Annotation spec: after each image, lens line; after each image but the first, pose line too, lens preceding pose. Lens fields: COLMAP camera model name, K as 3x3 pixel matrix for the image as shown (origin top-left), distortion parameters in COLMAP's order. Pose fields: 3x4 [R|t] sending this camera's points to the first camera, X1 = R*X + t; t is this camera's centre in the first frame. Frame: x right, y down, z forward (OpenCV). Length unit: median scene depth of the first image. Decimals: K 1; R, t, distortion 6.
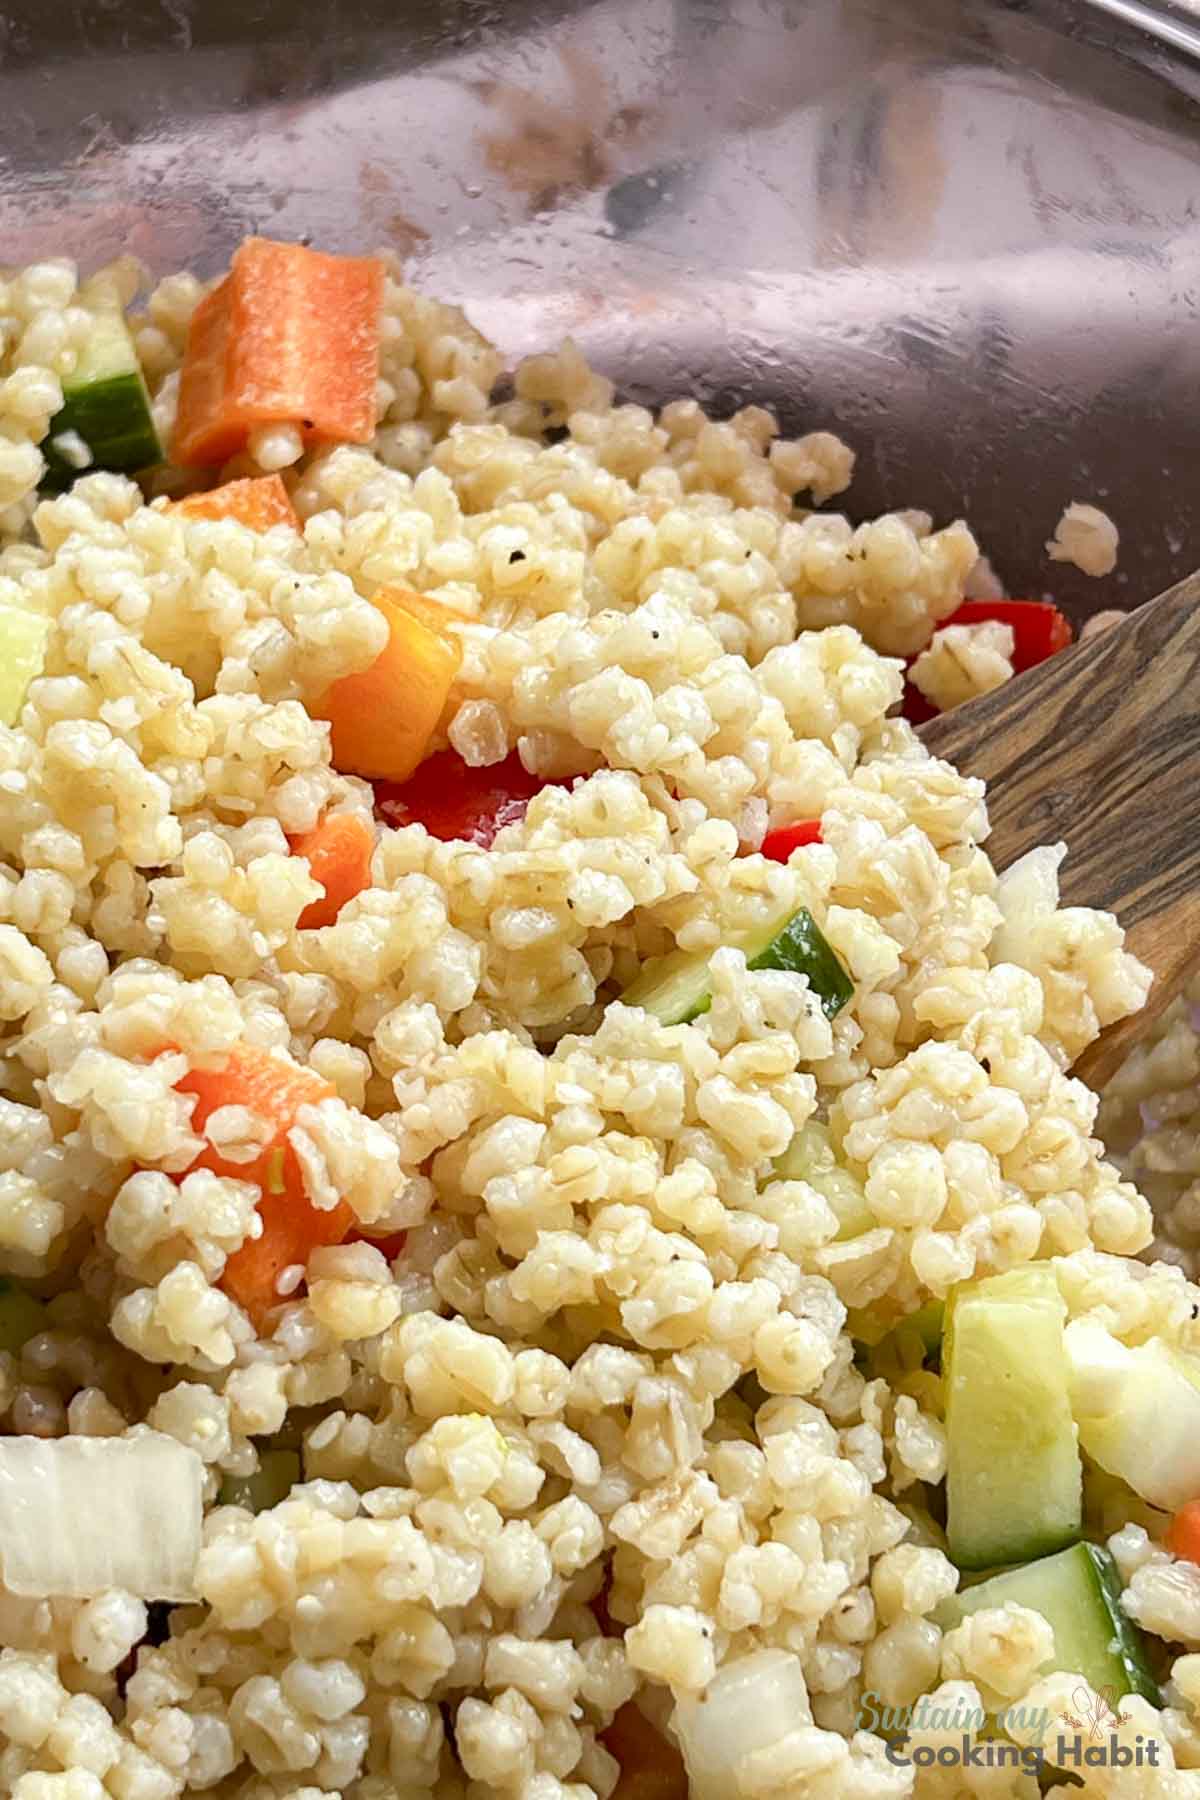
lens RADIAL K [[3932.1, 0, 600.0], [0, 3932.1, 900.0], [0, 0, 1]] dist [0.247149, 0.351811]
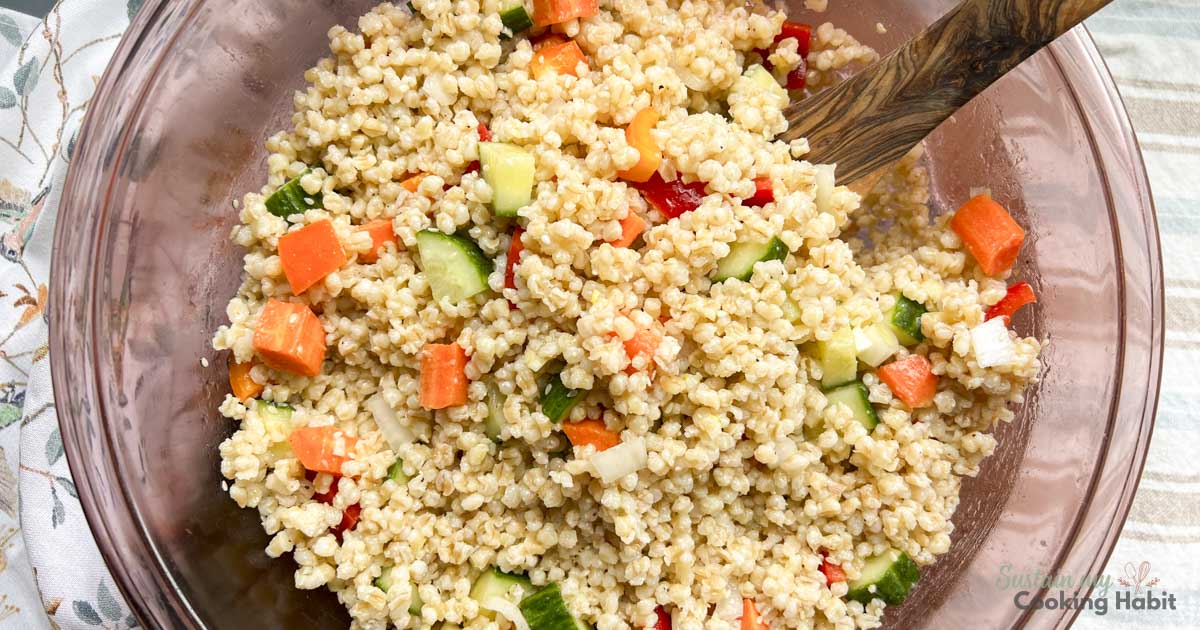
lens RADIAL K [[890.7, 0, 600.0], [0, 890.7, 315.0], [0, 0, 1]] dist [0.005772, 0.000408]
pose [[0.987879, -0.153650, -0.022041, -0.099491], [0.136579, 0.792946, 0.593787, -0.449778], [-0.073758, -0.589600, 0.804320, 0.354471]]
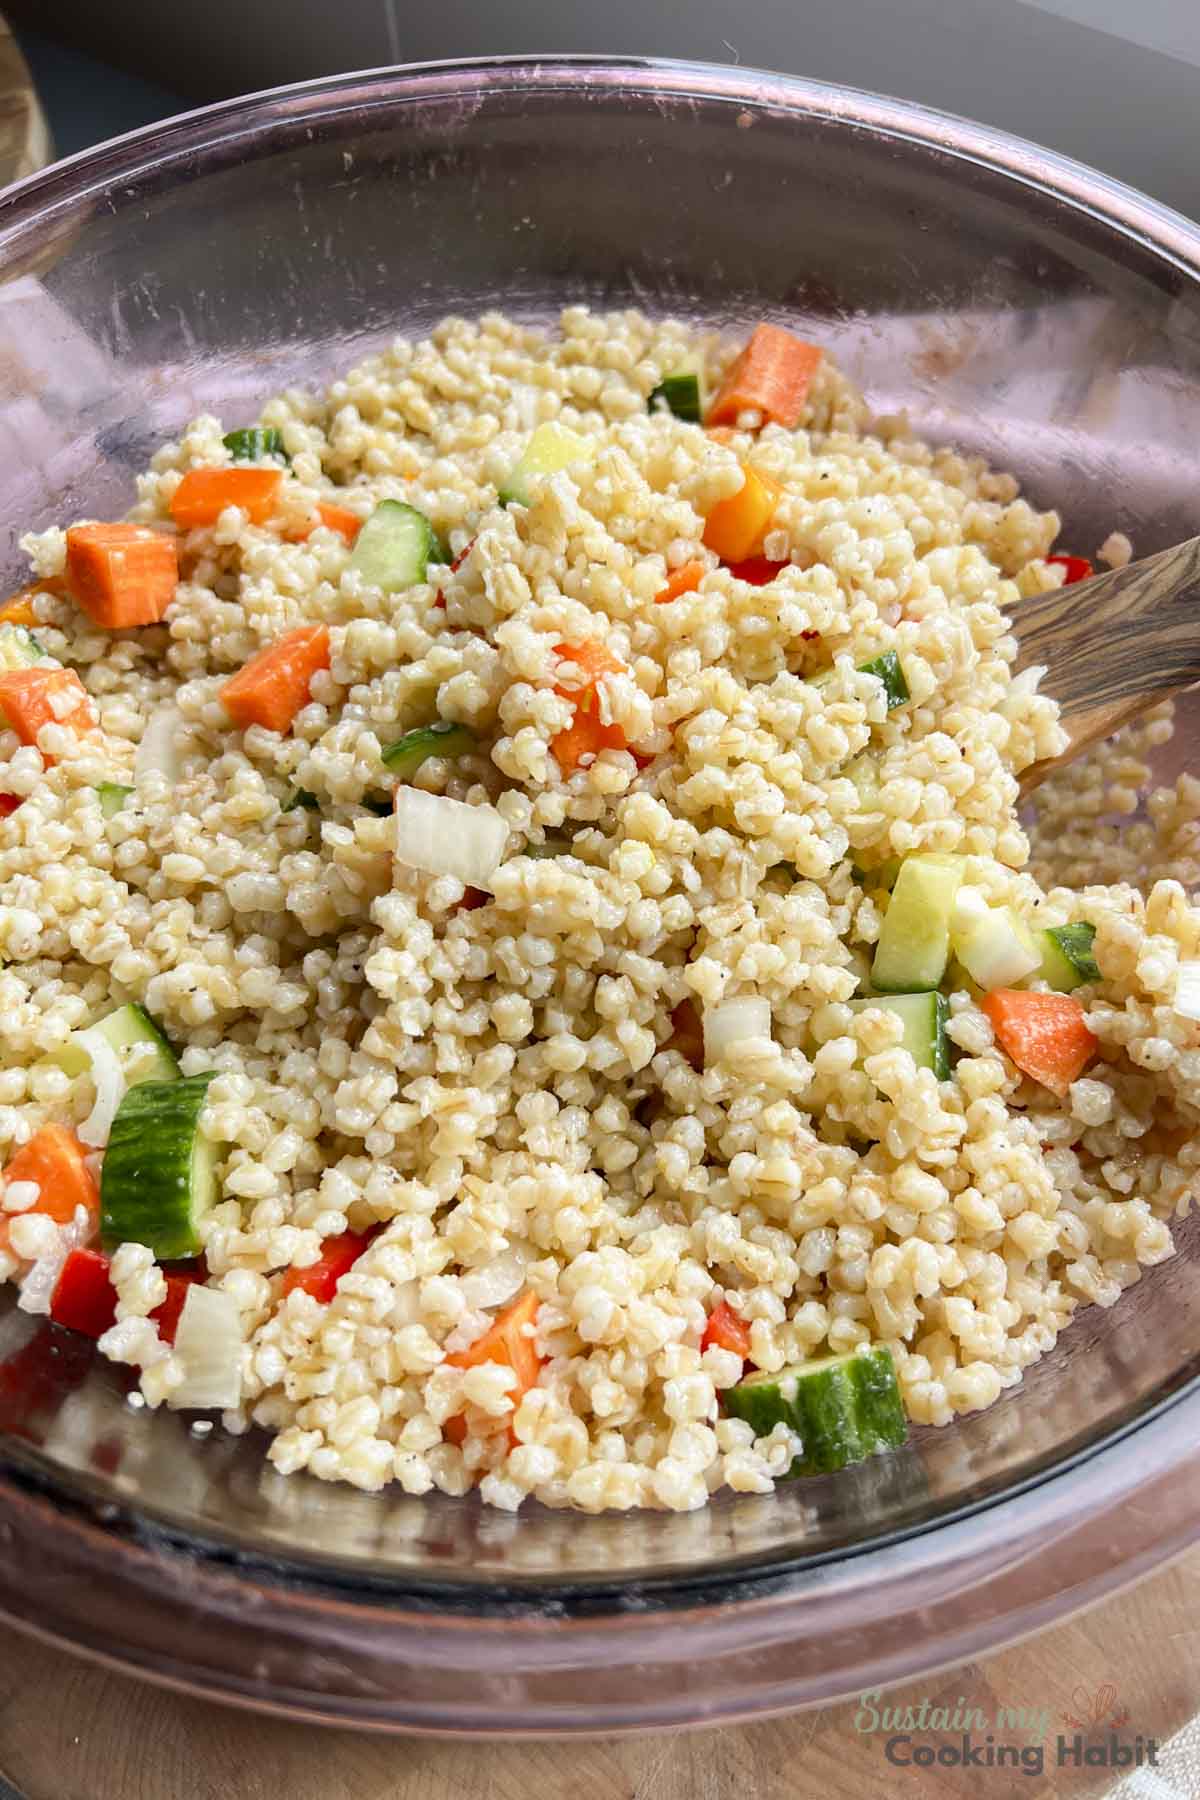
lens RADIAL K [[1354.1, 0, 670.7], [0, 1354.1, 898.7], [0, 0, 1]] dist [-0.040698, -0.003265]
pose [[0.943336, 0.271867, -0.190278, 0.112496], [-0.248820, 0.958886, 0.136478, 0.058895], [0.219559, -0.081400, 0.972197, 0.325042]]
